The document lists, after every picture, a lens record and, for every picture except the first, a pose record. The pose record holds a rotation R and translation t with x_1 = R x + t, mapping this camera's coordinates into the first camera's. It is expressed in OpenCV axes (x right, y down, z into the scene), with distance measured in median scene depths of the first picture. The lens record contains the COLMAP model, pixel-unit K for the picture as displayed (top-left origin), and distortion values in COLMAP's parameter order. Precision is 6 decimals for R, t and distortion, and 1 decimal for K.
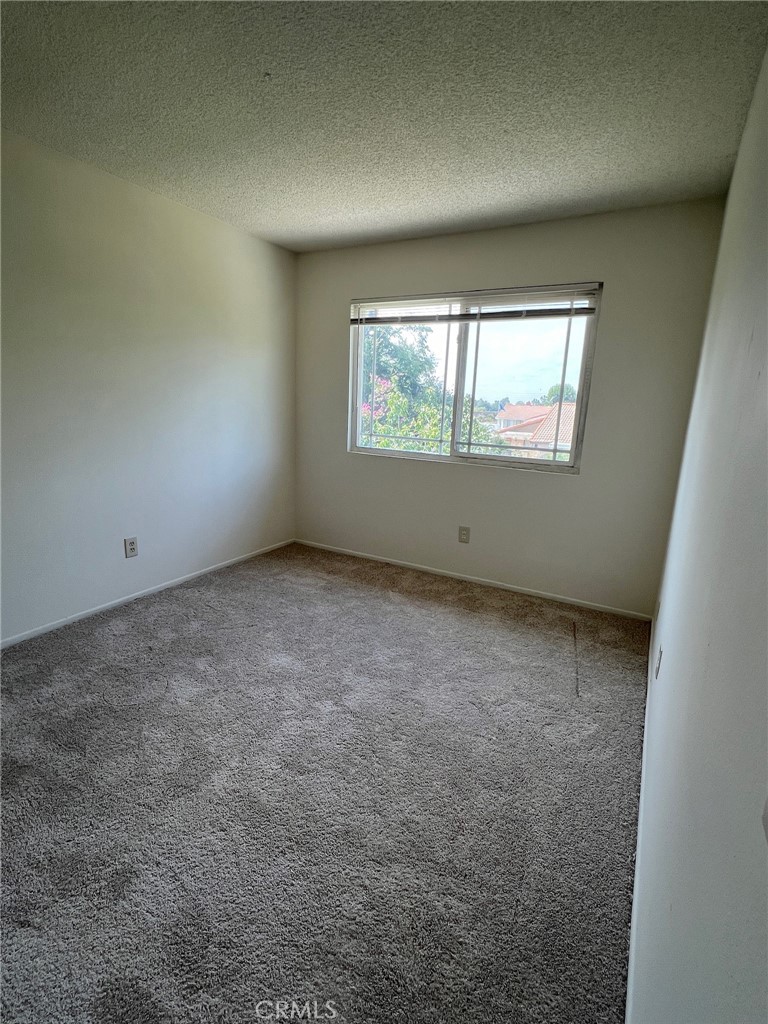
lens RADIAL K [[478.5, 0, 384.0], [0, 478.5, 512.0], [0, 0, 1]] dist [0.019020, 0.000039]
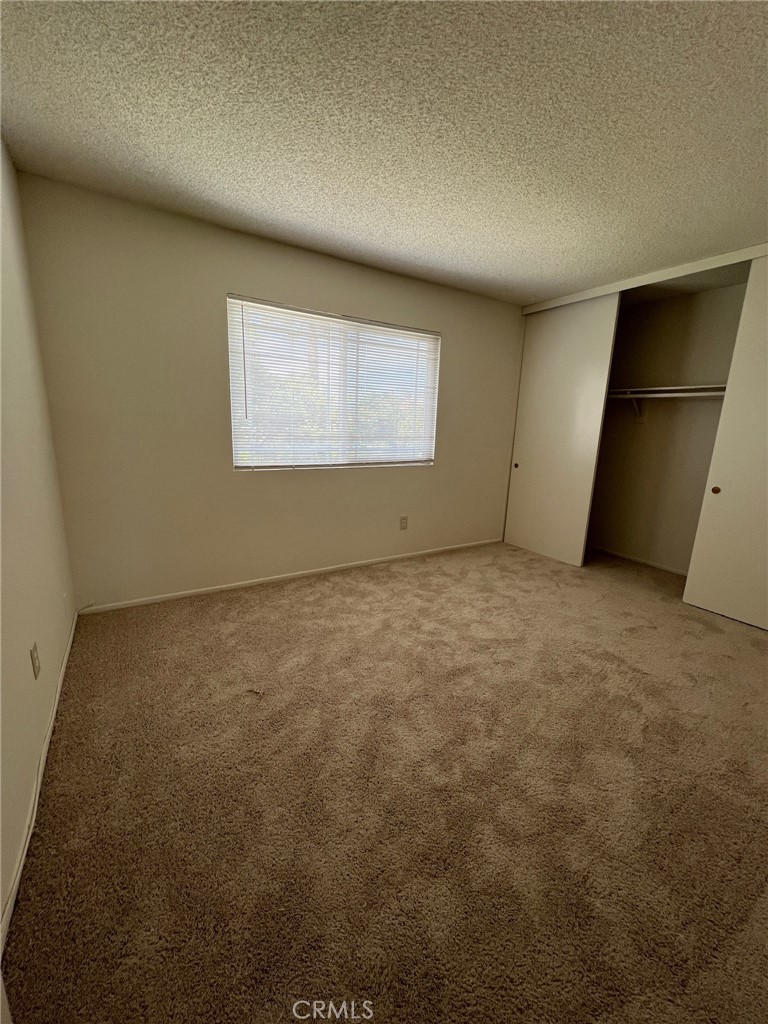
lens RADIAL K [[407.2, 0, 384.0], [0, 407.2, 512.0], [0, 0, 1]] dist [-0.000073, -0.000022]
pose [[0.477027, -0.201100, 0.855572, -0.631808], [0.193110, 0.973664, 0.121188, -0.099456], [-0.857411, 0.107410, 0.503298, 0.396239]]
